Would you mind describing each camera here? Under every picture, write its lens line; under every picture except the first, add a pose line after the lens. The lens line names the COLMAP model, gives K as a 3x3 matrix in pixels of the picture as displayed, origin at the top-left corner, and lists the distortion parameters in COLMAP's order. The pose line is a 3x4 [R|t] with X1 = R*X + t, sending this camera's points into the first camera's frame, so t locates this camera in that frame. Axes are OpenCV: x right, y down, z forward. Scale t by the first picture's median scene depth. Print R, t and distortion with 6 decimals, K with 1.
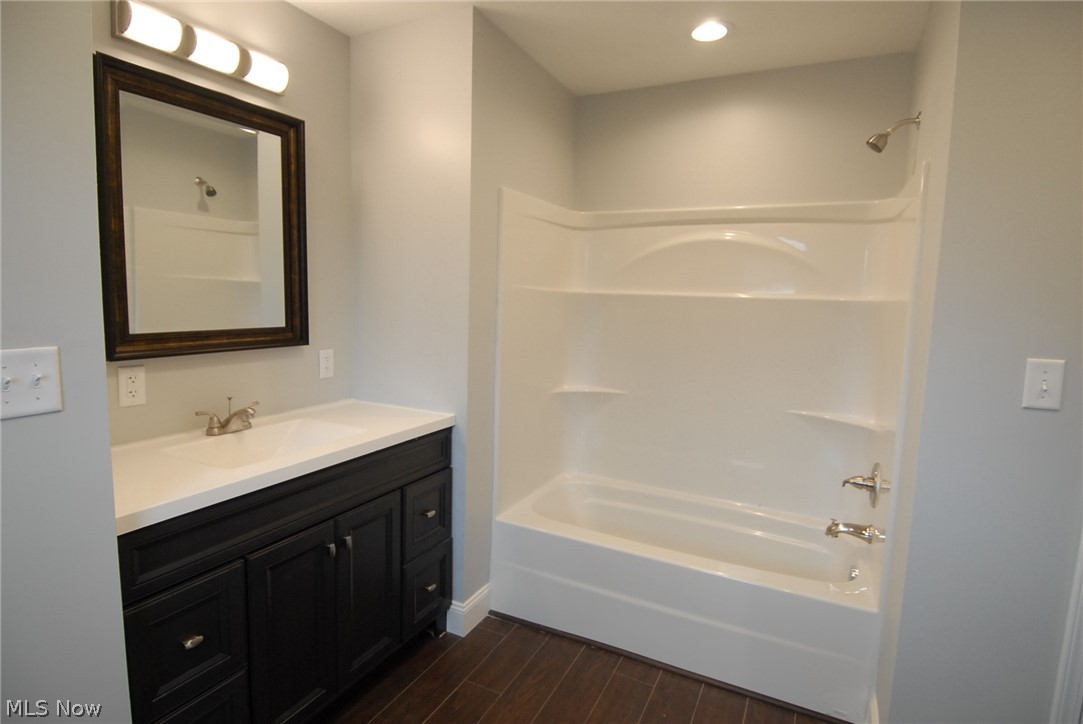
lens RADIAL K [[569.3, 0, 535.9], [0, 569.3, 359.8], [0, 0, 1]] dist [0.040134, -0.040697]
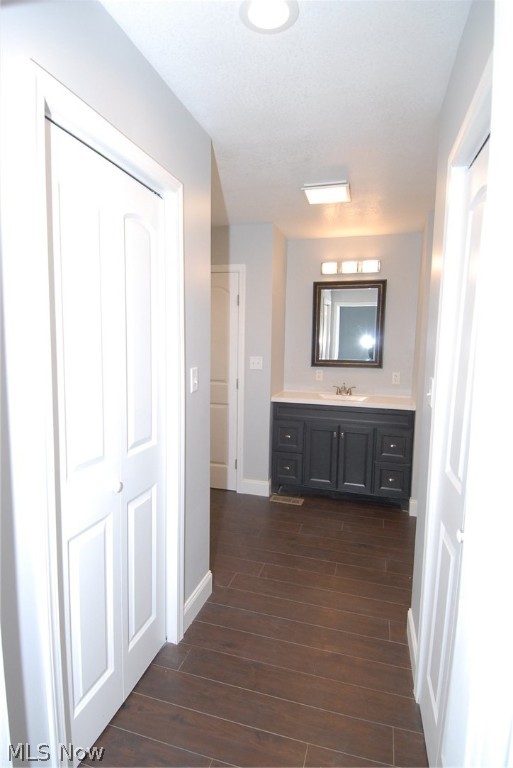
lens RADIAL K [[403.7, 0, 256.5], [0, 403.7, 384.0], [0, 0, 1]] dist [0.040134, -0.040697]
pose [[0.185193, 0.077230, -0.979663, 1.537728], [-0.124904, 0.990672, 0.054487, 0.015286], [0.974732, 0.112273, 0.193112, 0.185251]]
